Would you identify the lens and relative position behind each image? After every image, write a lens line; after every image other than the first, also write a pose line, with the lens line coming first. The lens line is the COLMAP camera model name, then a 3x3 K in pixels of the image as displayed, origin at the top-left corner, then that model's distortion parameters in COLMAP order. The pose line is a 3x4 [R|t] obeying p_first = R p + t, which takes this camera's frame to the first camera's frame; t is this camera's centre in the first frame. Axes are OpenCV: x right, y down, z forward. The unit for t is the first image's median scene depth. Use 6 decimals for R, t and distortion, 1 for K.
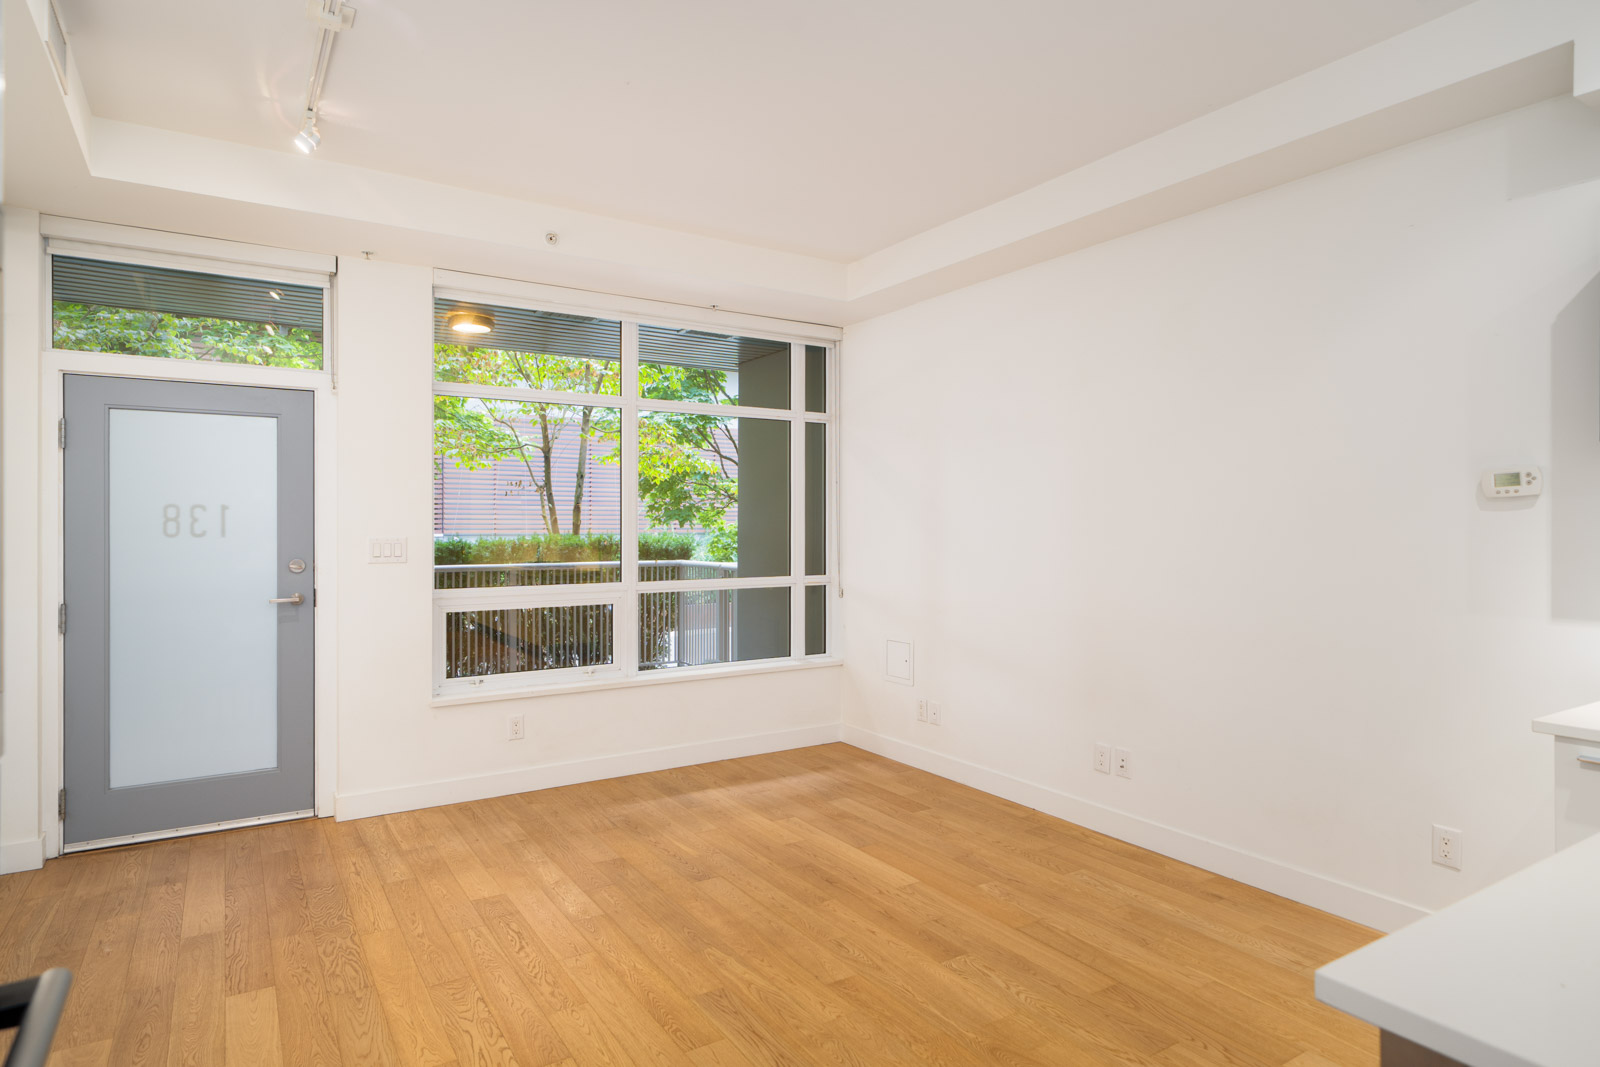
lens RADIAL K [[877.9, 0, 797.7], [0, 877.9, 538.3], [0, 0, 1]] dist [-0.000584, -0.000116]
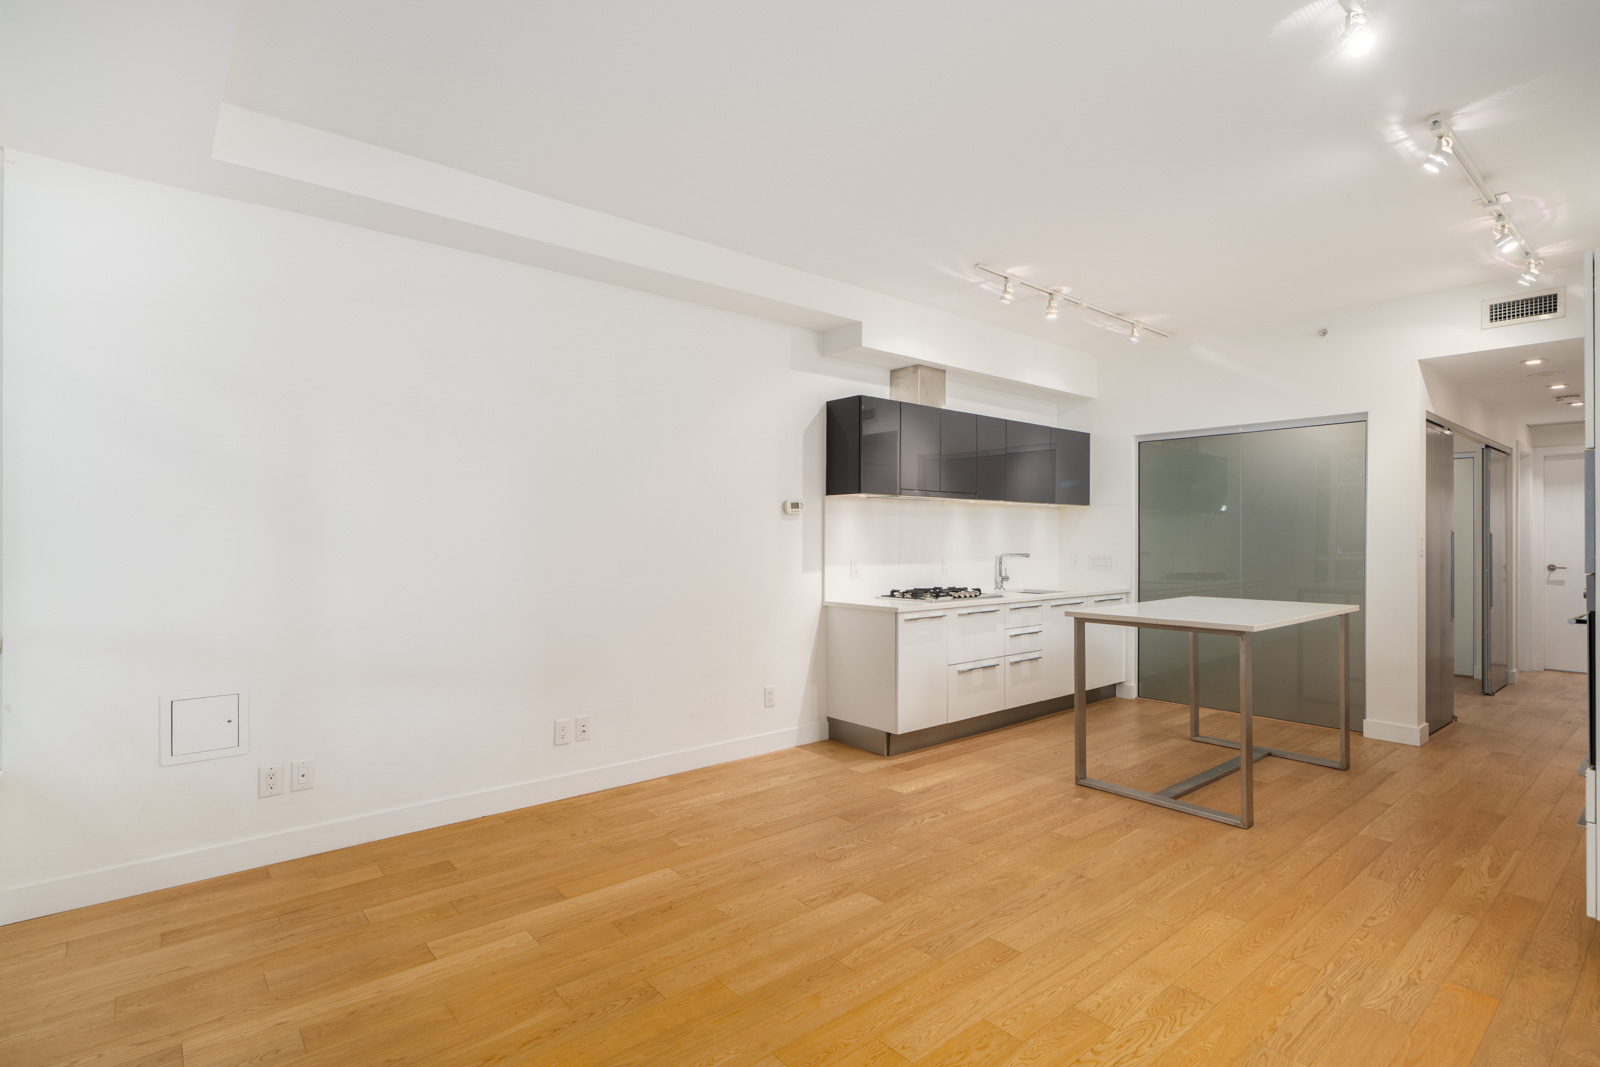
lens RADIAL K [[772.1, 0, 779.0], [0, 772.1, 537.1], [0, 0, 1]] dist [0.003129, -0.001180]
pose [[-0.108074, -0.000849, 0.994143, -0.664003], [0.010606, 0.999942, 0.002007, 0.002331], [-0.994086, 0.010761, -0.108058, 0.828262]]
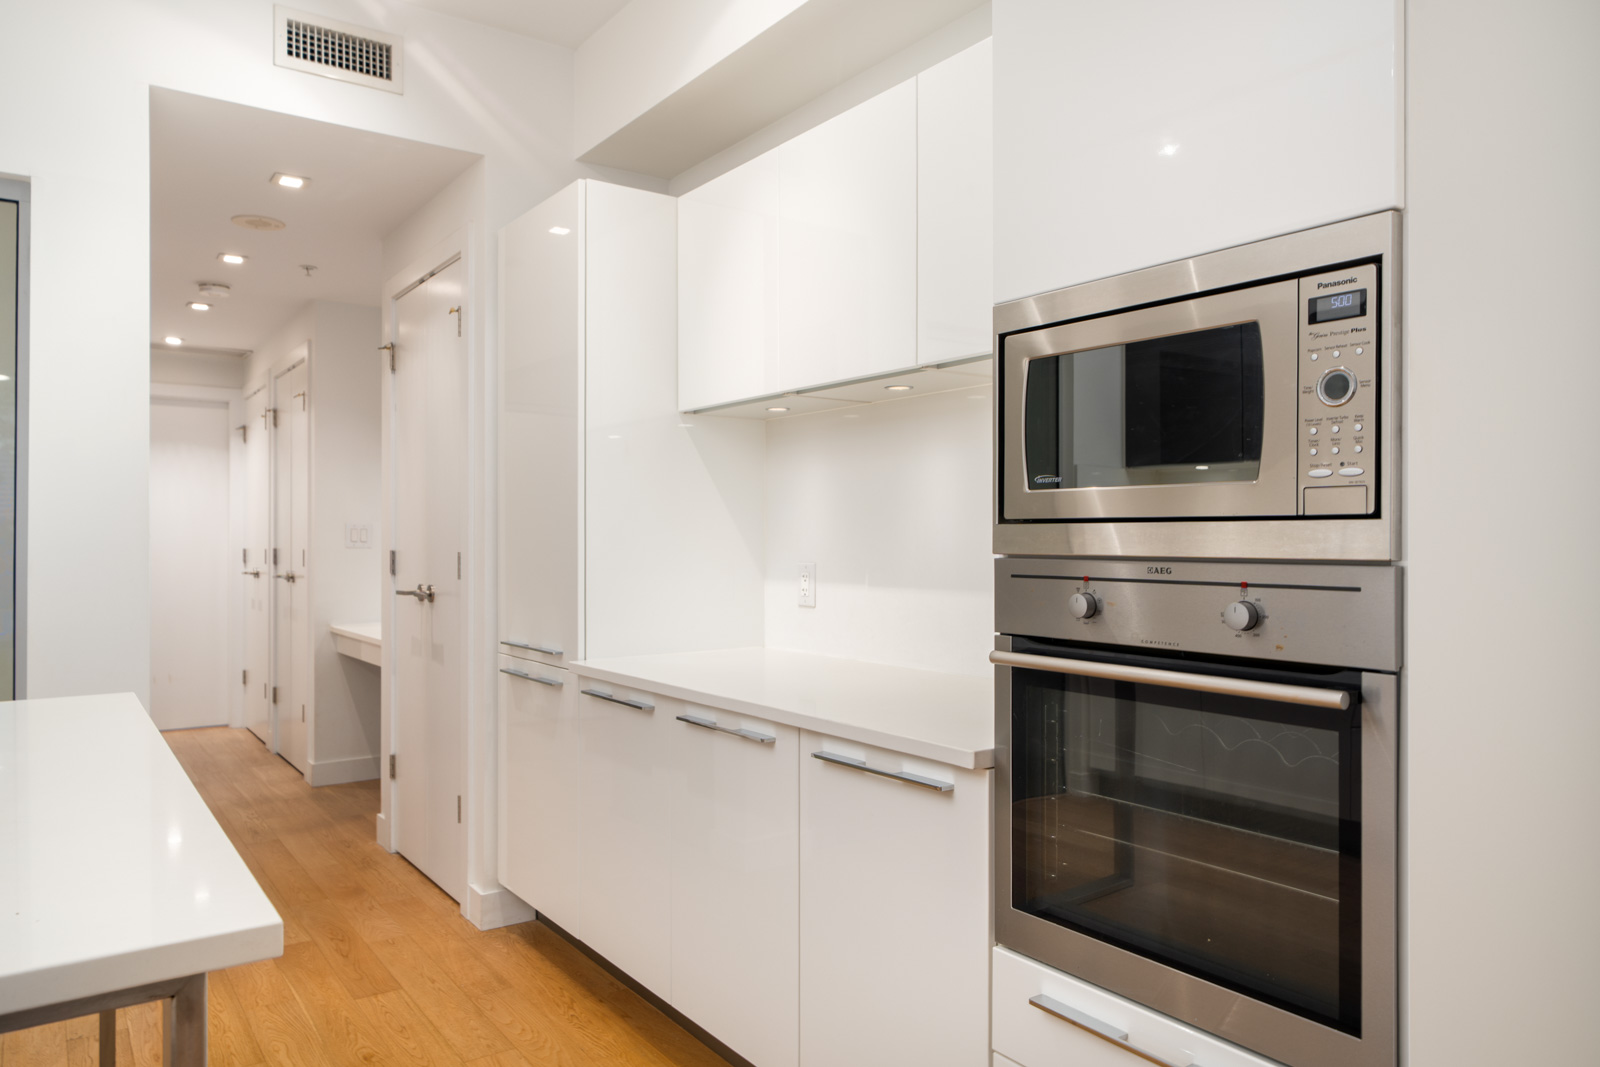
lens RADIAL K [[1077.5, 0, 779.7], [0, 1077.5, 540.0], [0, 0, 1]] dist [0.002129, 0.004088]
pose [[-0.999690, -0.001119, -0.024892, 0.034157], [-0.001414, 0.999929, 0.011825, 0.029103], [0.024877, 0.011857, -0.999620, 0.426116]]
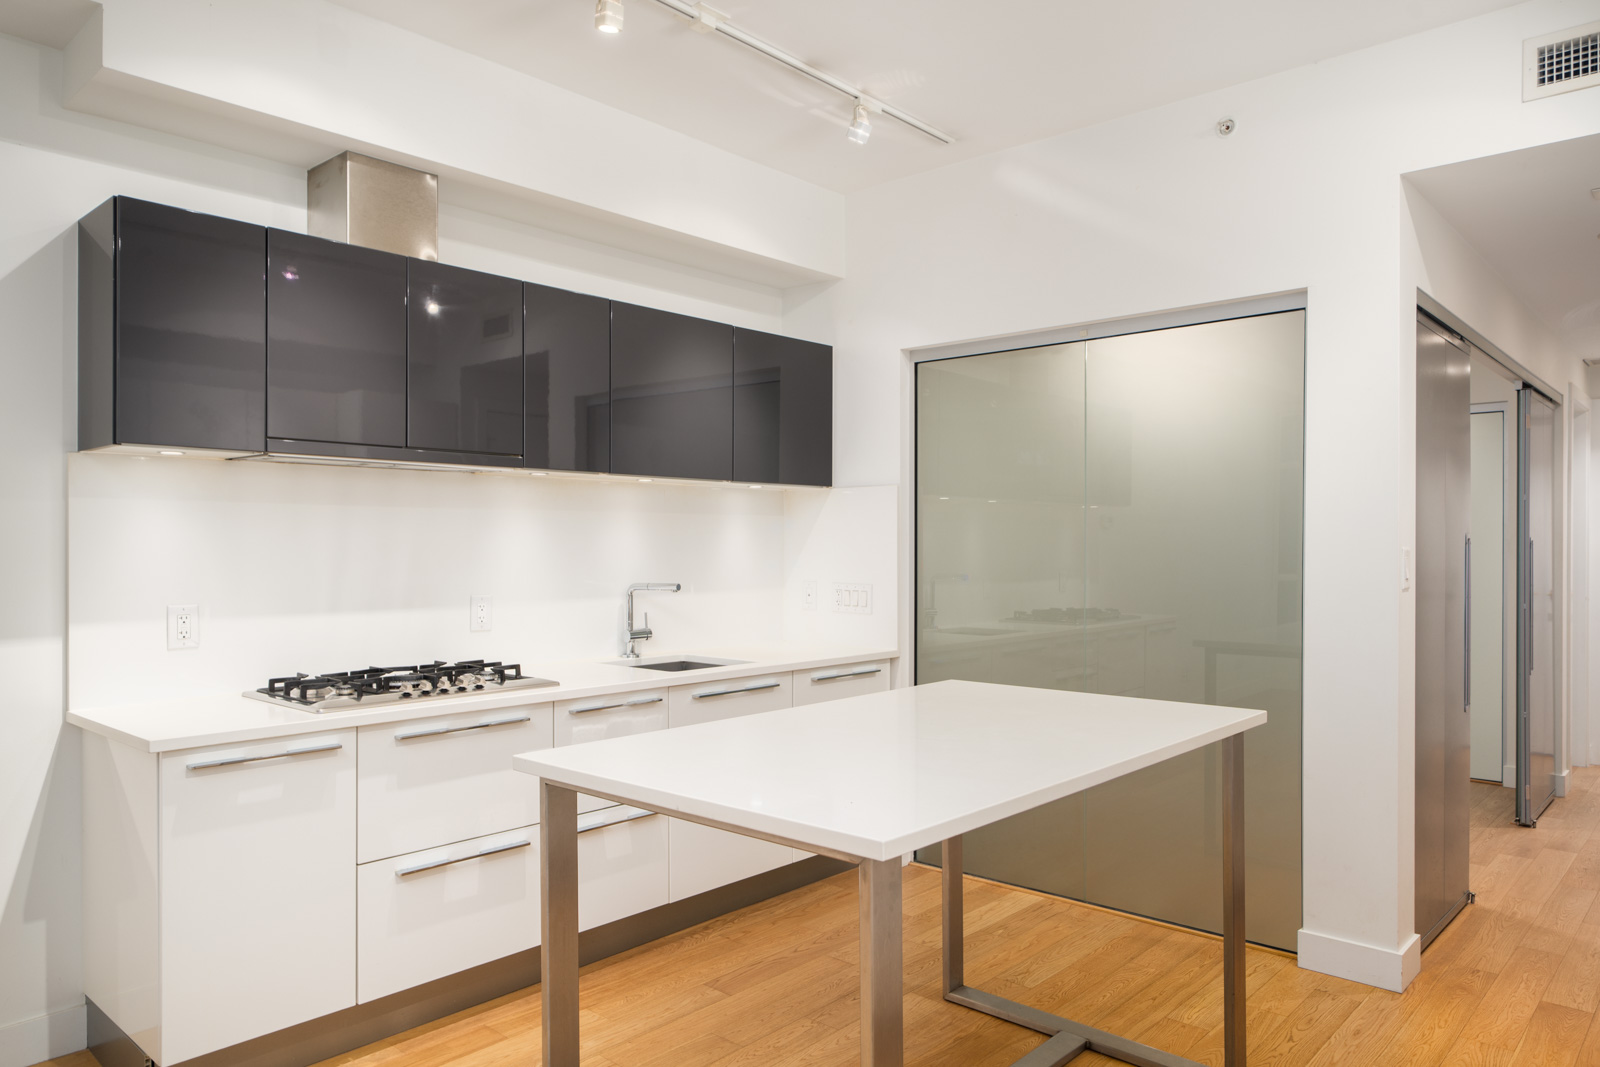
lens RADIAL K [[1077.5, 0, 774.9], [0, 1077.5, 547.8], [0, 0, 1]] dist [0.002129, 0.004088]
pose [[-0.245225, -0.005728, 0.969449, -0.228172], [0.011486, 0.999895, 0.008813, 0.000961], [-0.969398, 0.013296, -0.245134, 0.344930]]
